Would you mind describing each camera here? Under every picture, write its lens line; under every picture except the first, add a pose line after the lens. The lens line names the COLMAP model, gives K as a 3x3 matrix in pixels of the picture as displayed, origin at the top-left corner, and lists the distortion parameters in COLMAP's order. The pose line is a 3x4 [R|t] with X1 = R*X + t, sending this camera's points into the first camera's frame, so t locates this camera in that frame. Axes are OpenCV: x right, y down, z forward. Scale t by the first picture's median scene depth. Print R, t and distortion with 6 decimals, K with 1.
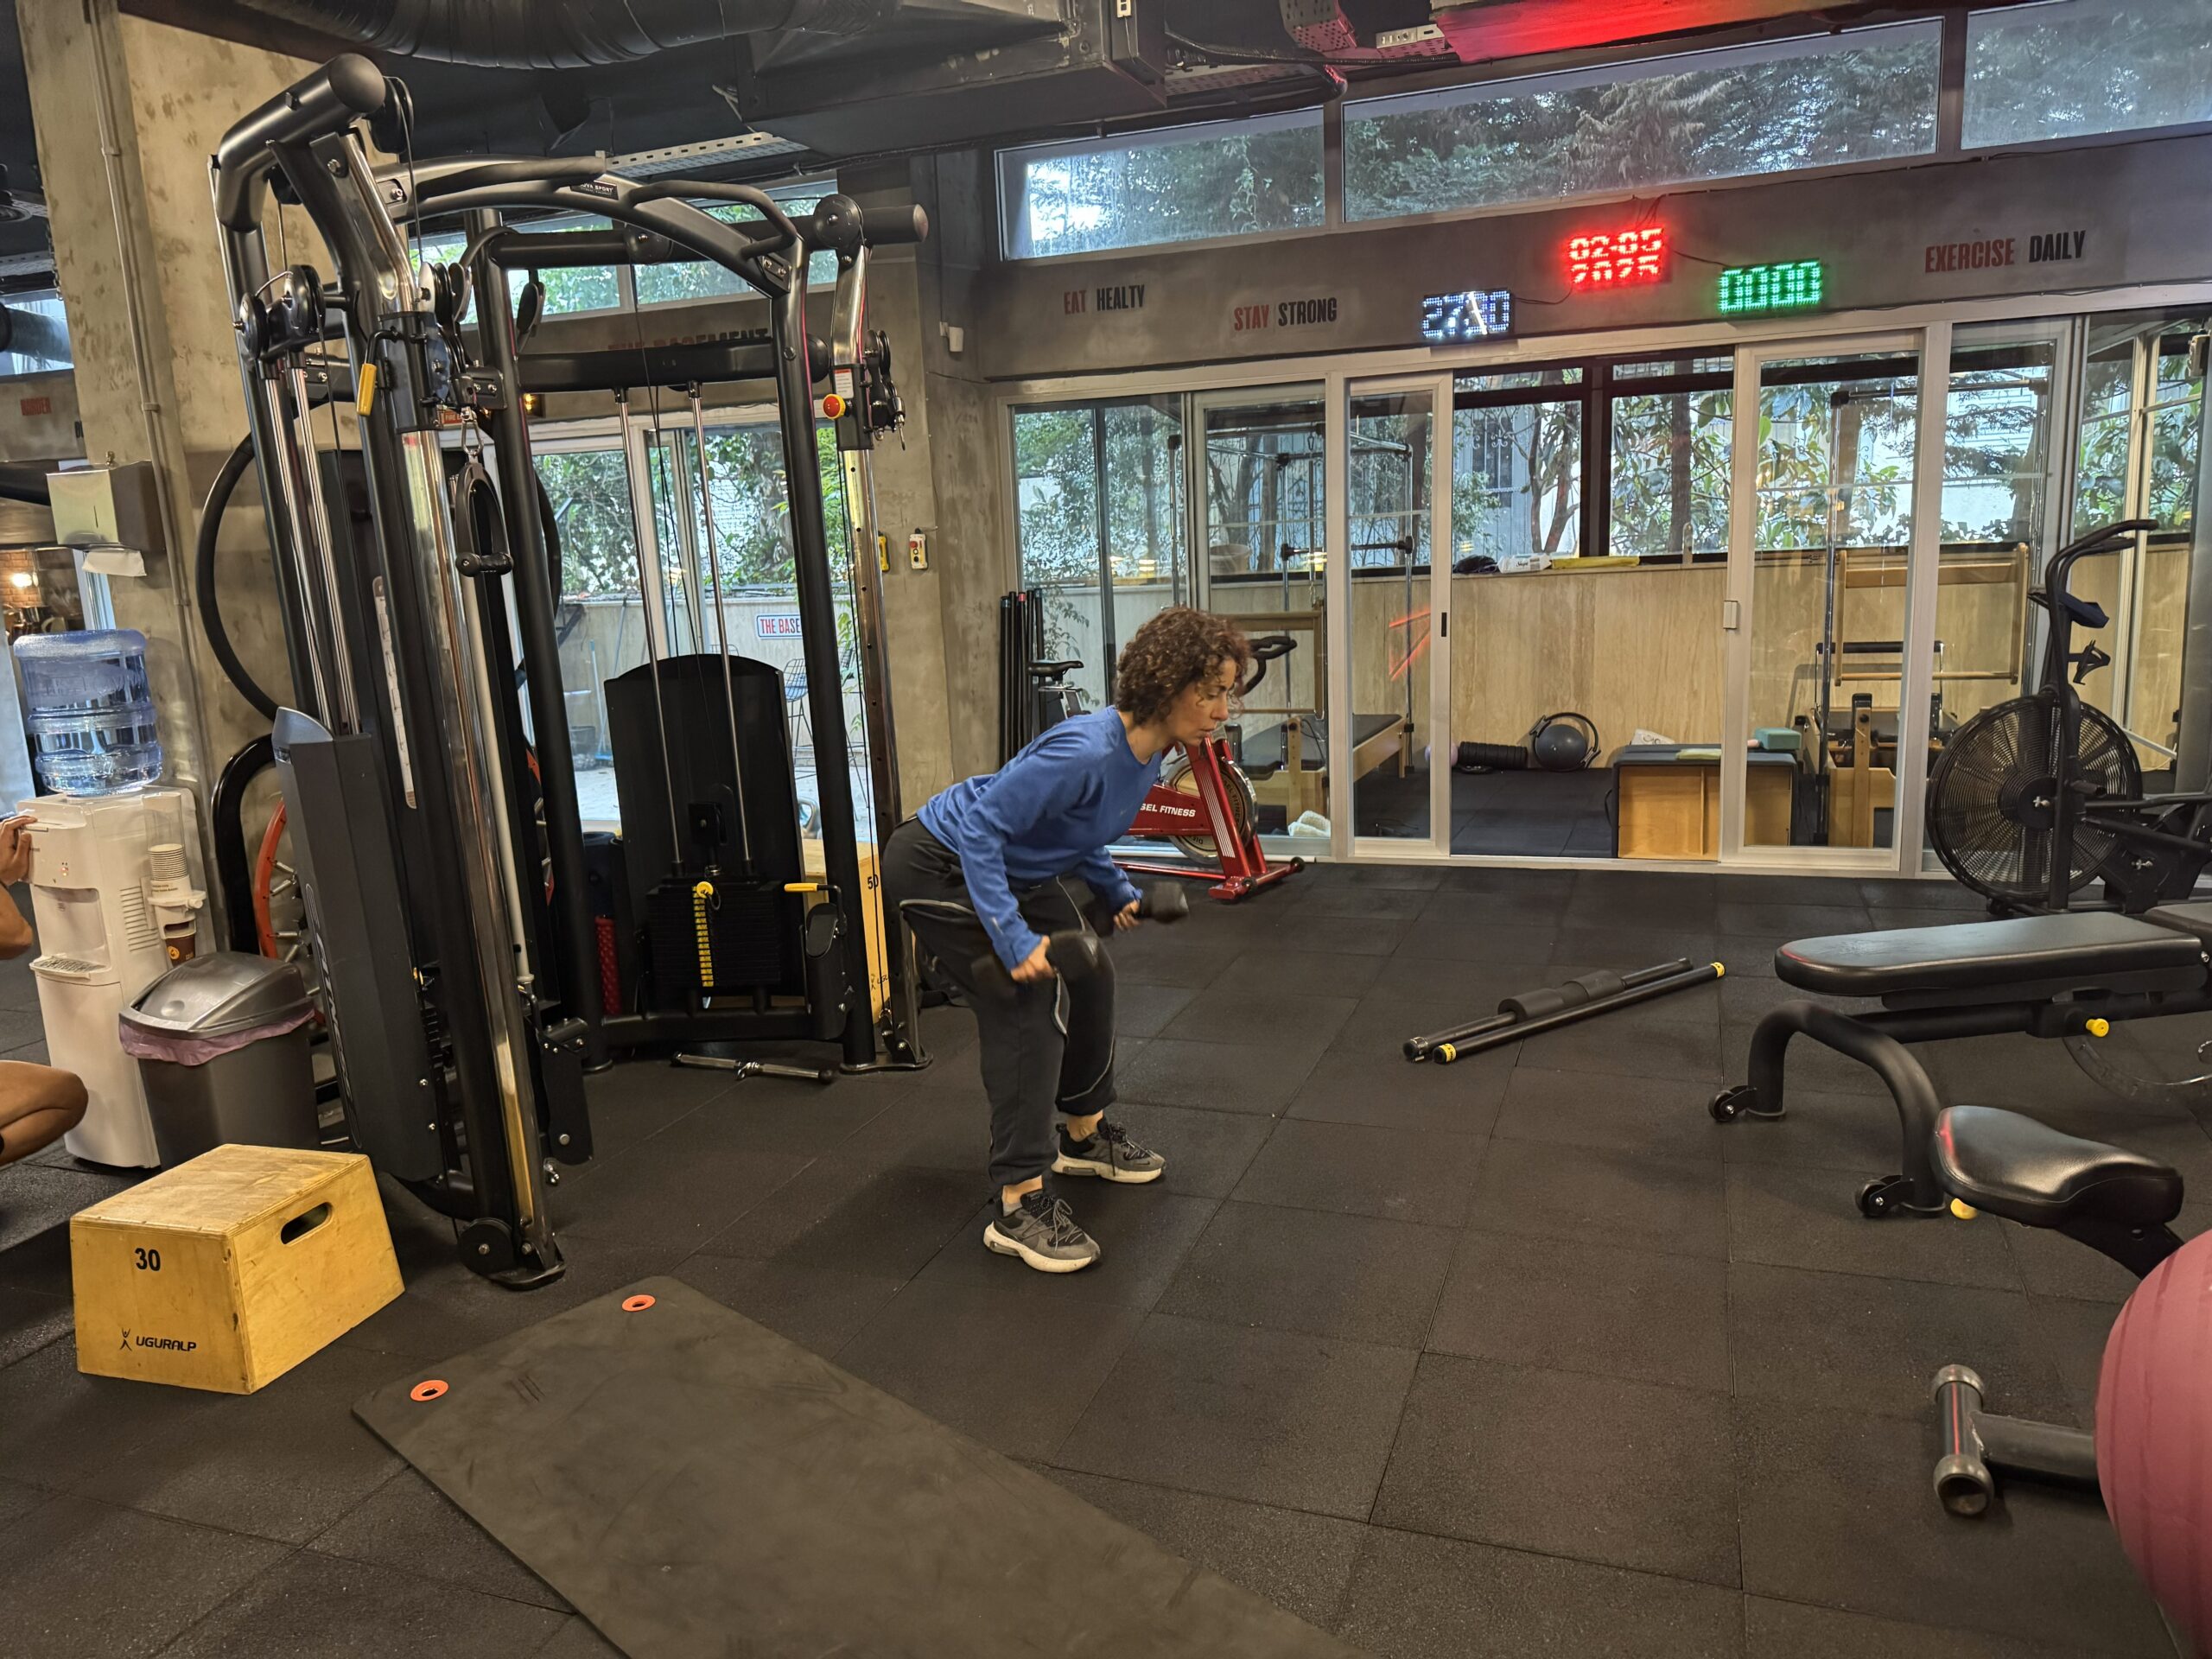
lens RADIAL K [[1565.8, 0, 1103.8], [0, 1565.8, 842.0], [0, 0, 1]] dist [0.054075, -0.063792]
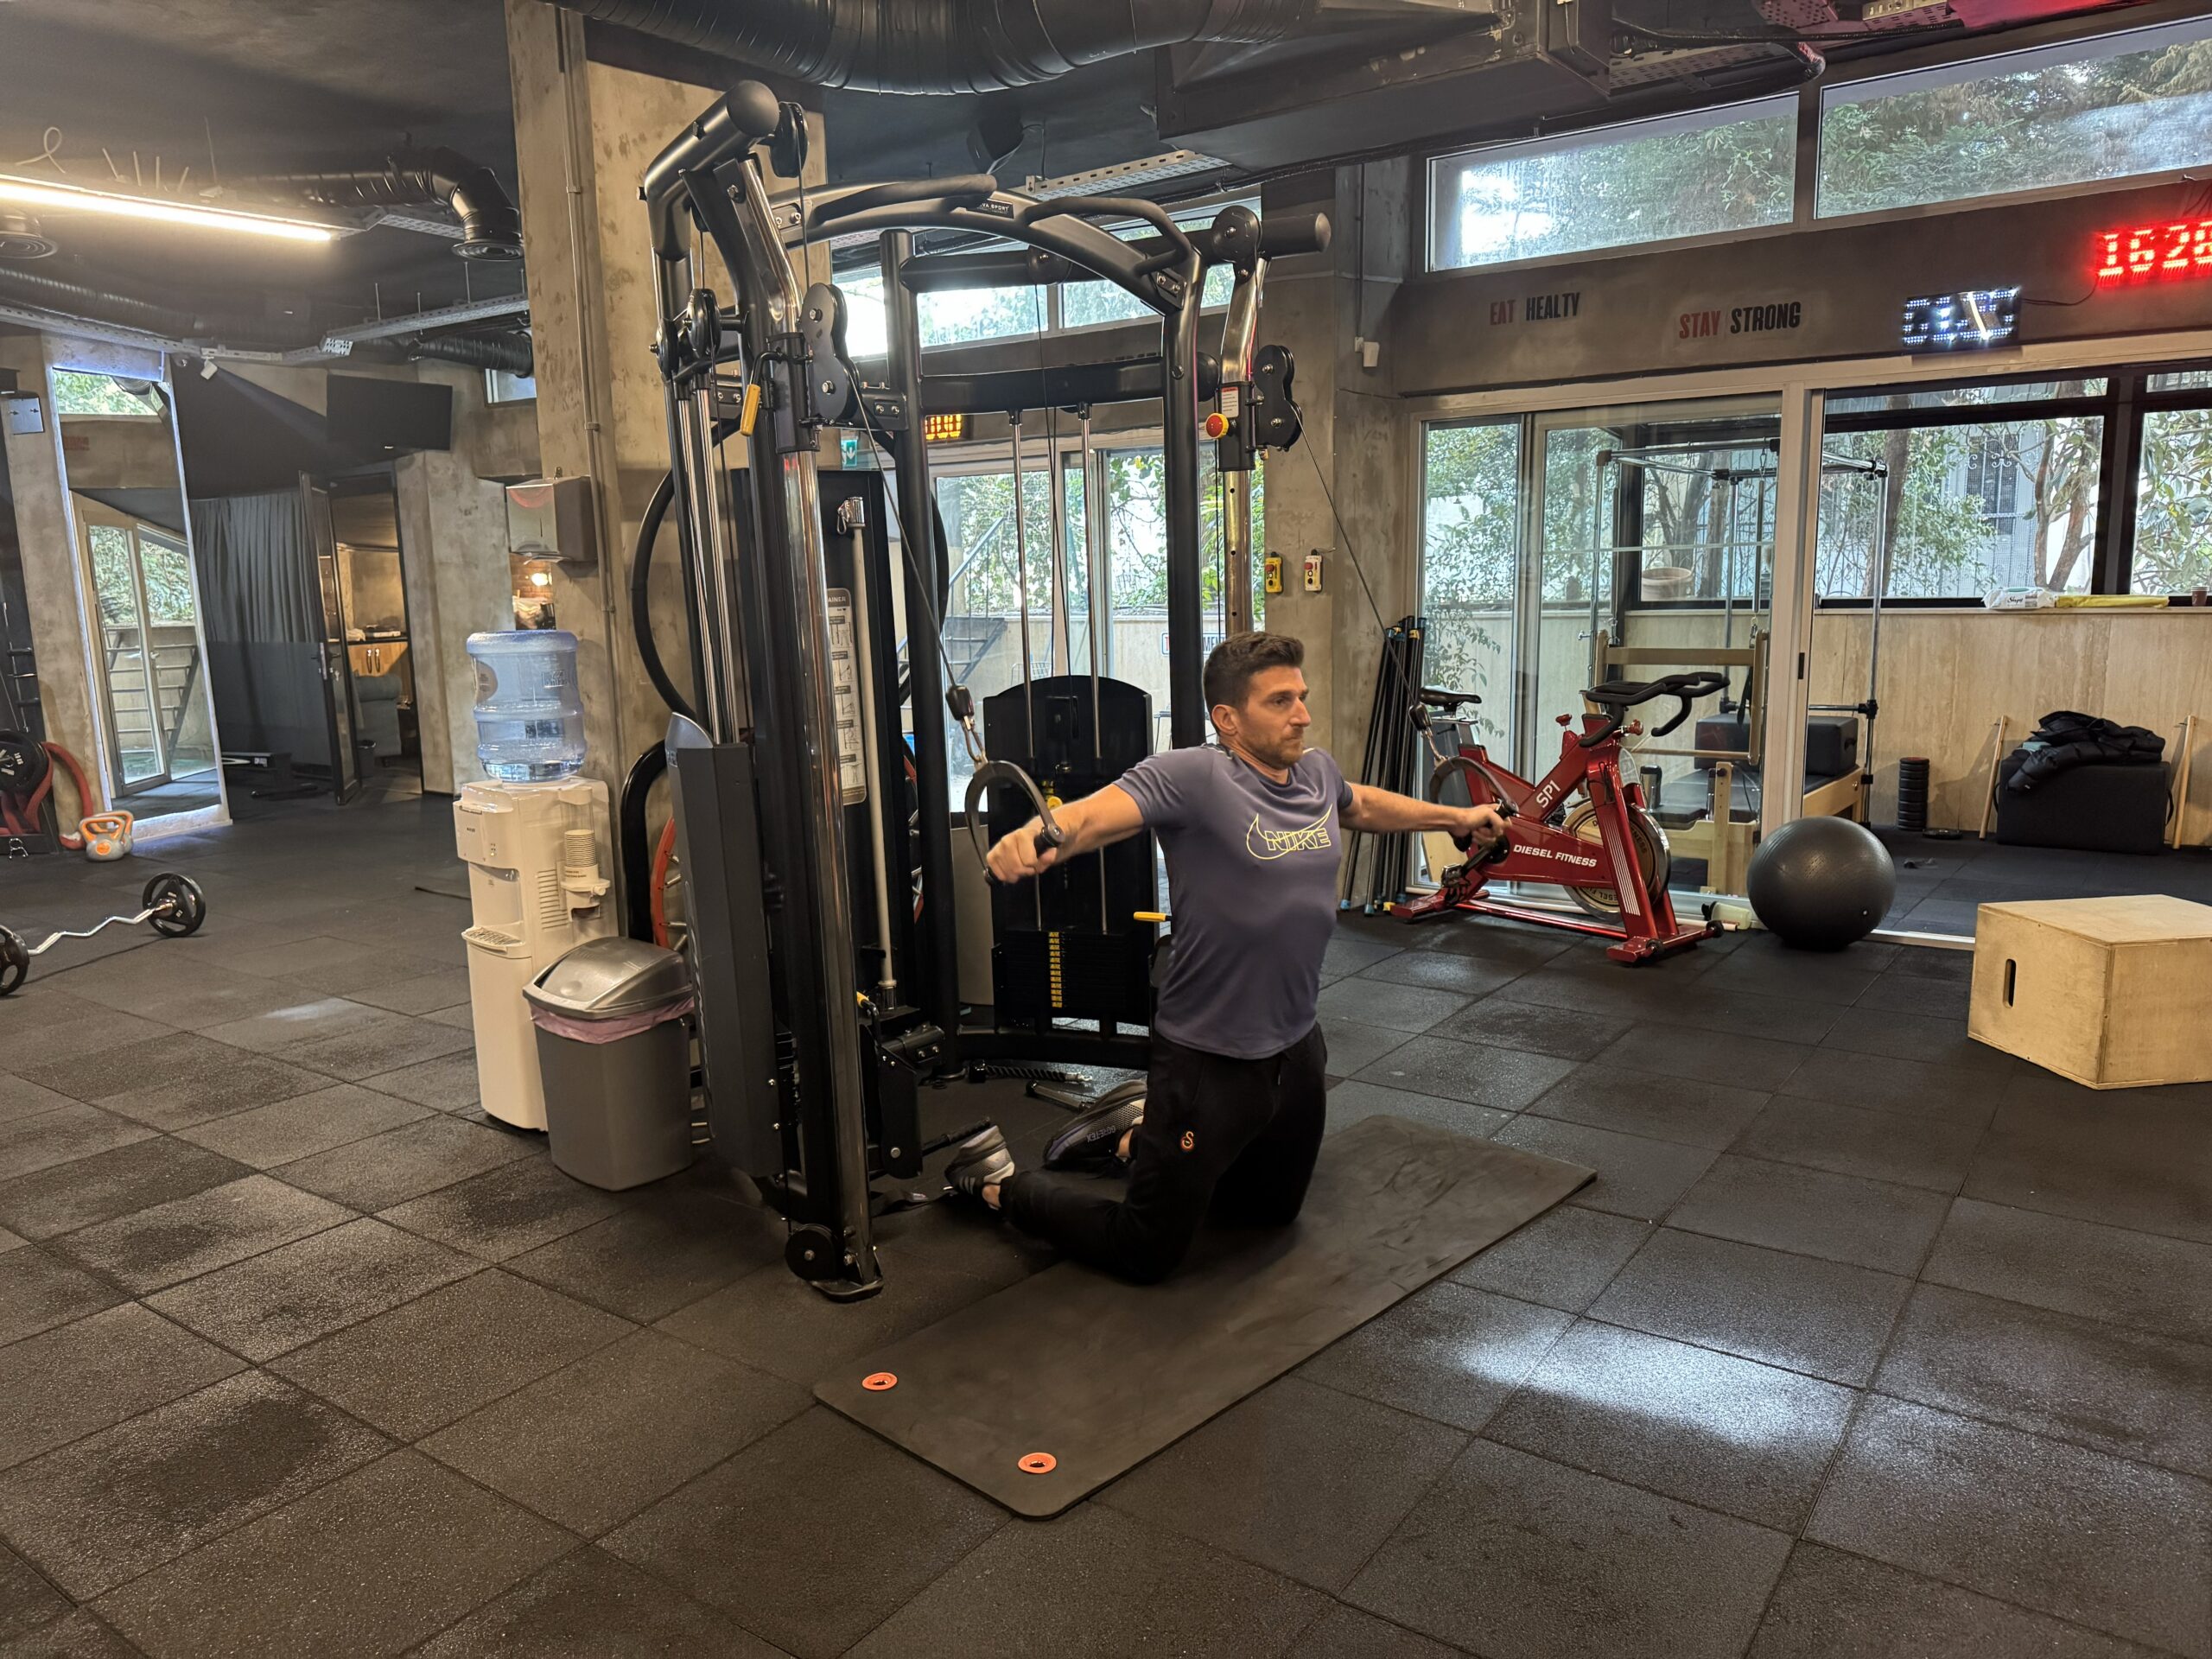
lens RADIAL K [[1565.8, 0, 1105.7], [0, 1565.8, 837.2], [0, 0, 1]] dist [0.054075, -0.063792]
pose [[0.964471, 0.065846, -0.255850, 0.020753], [-0.069333, 0.997583, -0.004623, -0.012055], [0.254927, 0.022198, 0.966705, 0.044702]]
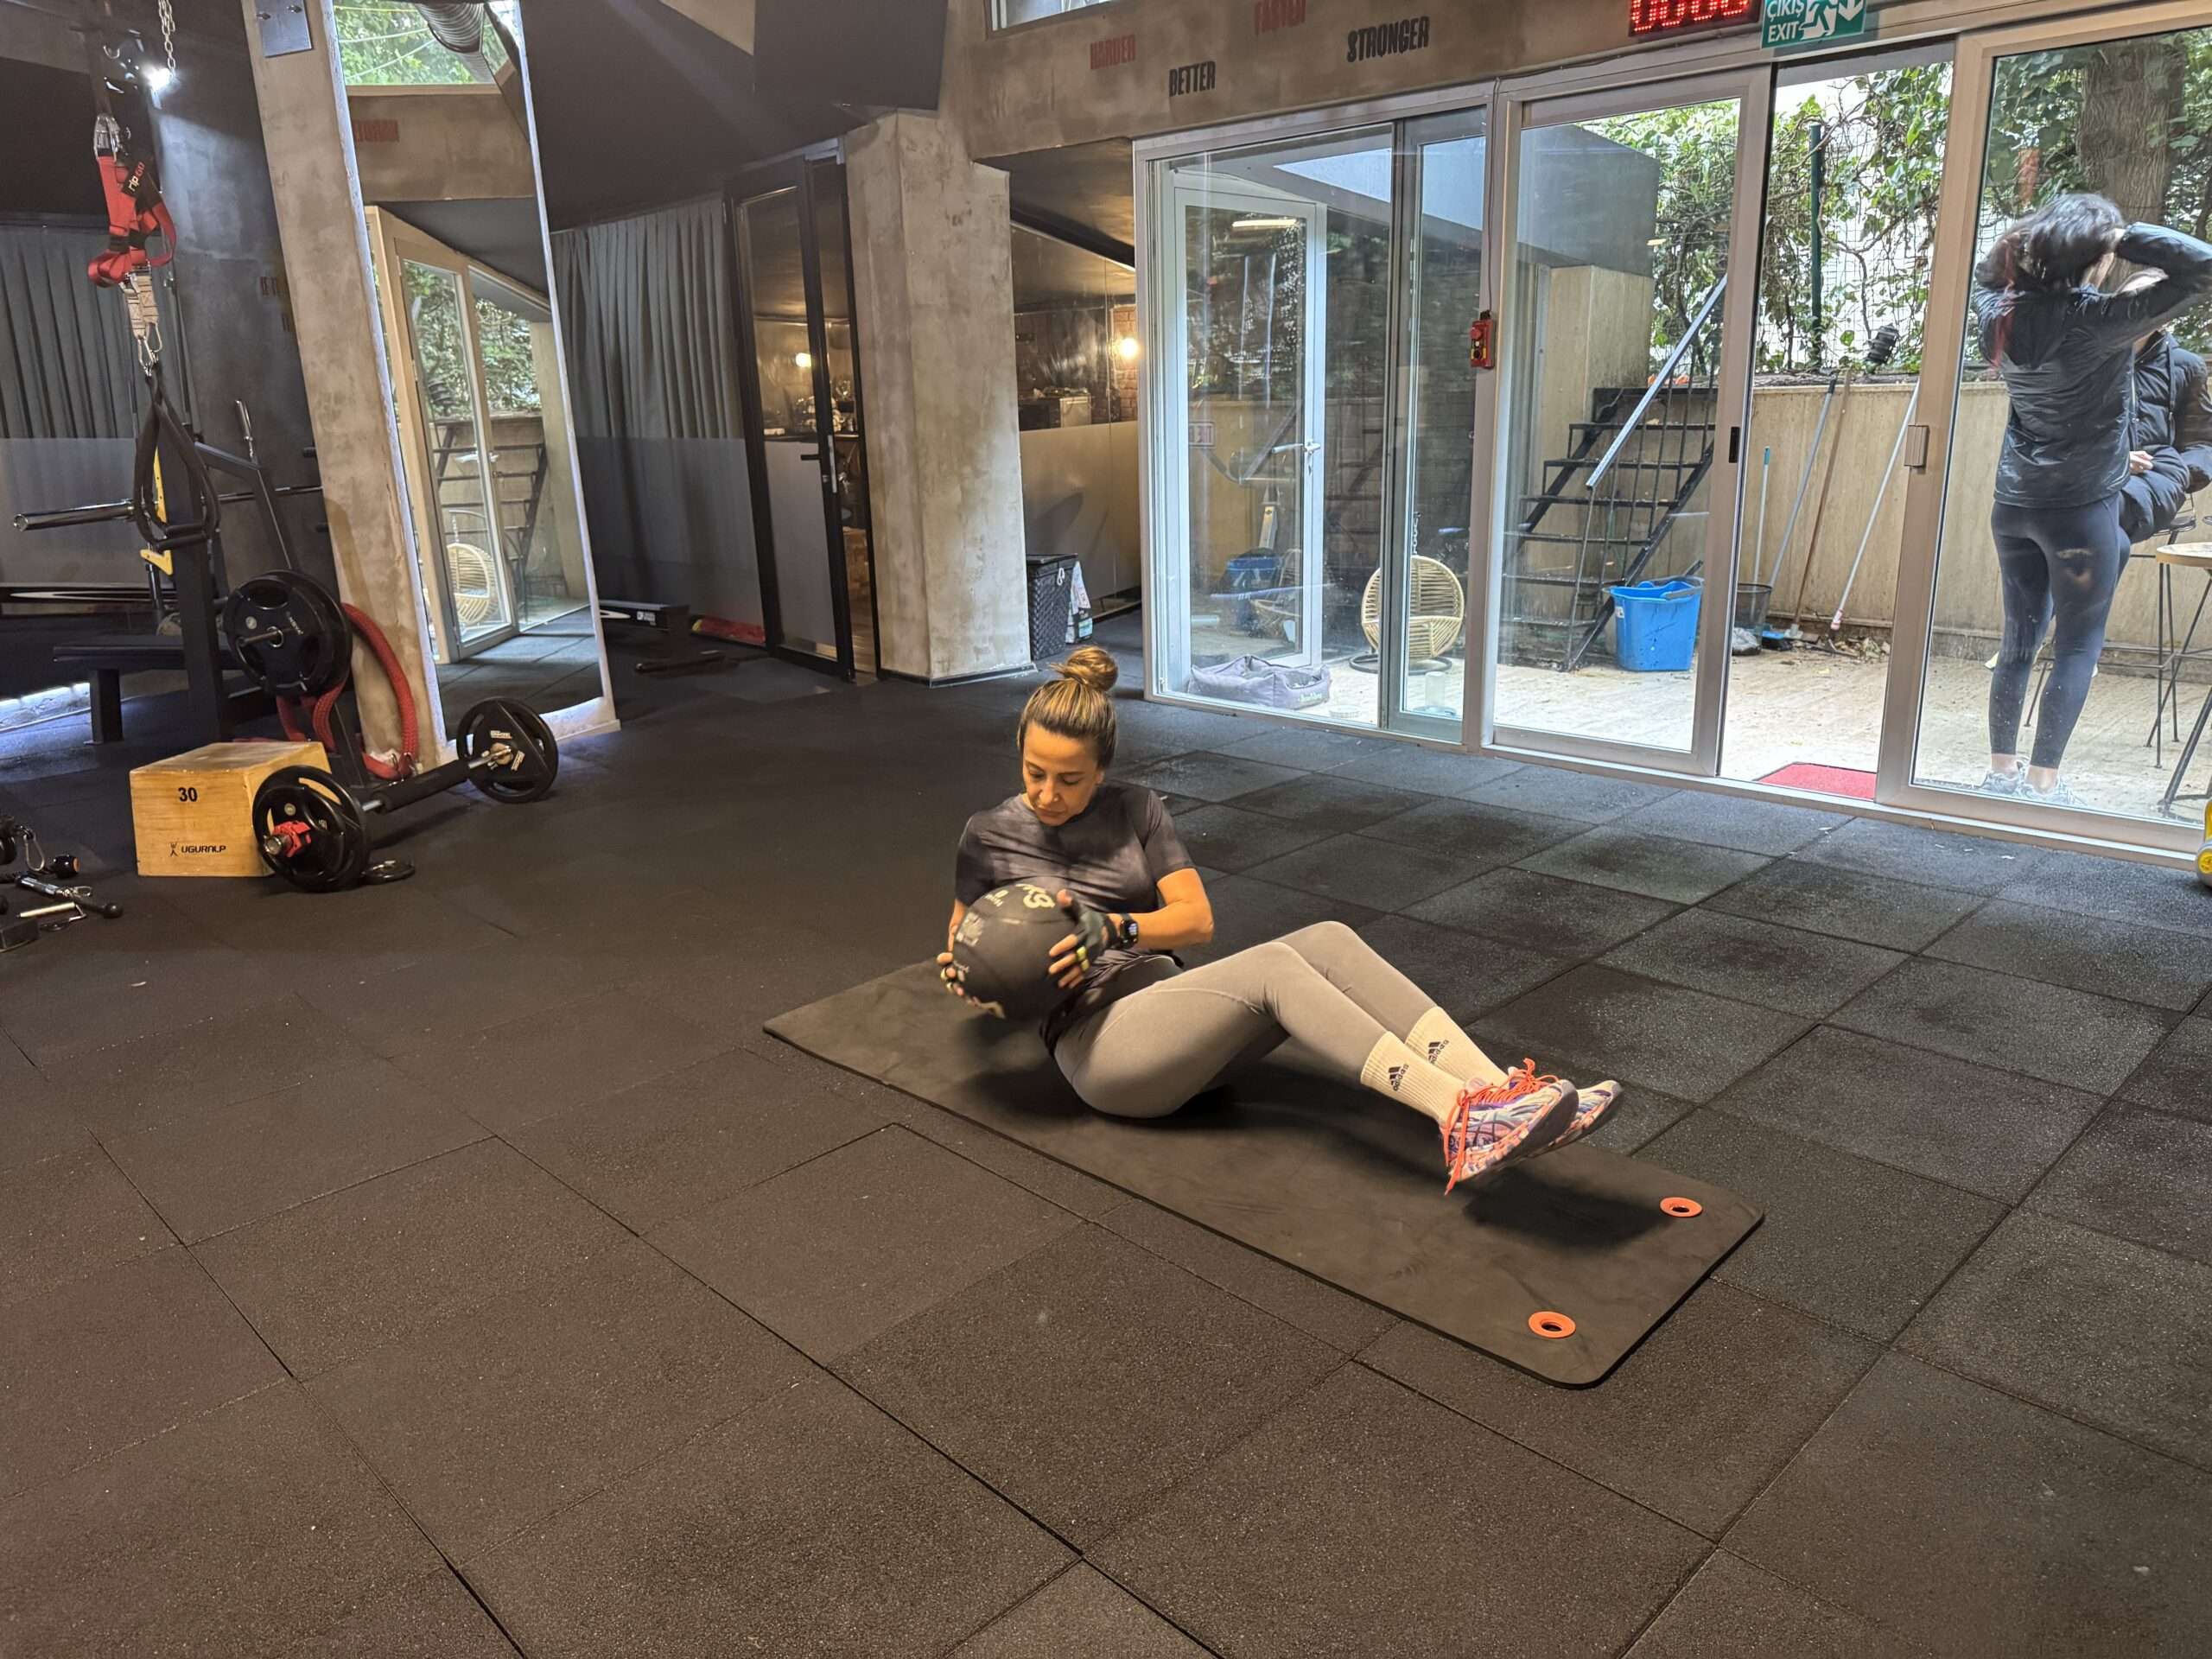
lens RADIAL K [[1565.8, 0, 1089.3], [0, 1565.8, 836.7], [0, 0, 1]] dist [0.054075, -0.063792]
pose [[0.901005, 0.137021, -0.411600, -0.675304], [-0.092240, 0.987622, 0.126862, -0.070217], [0.423888, -0.076338, 0.902492, 0.701167]]
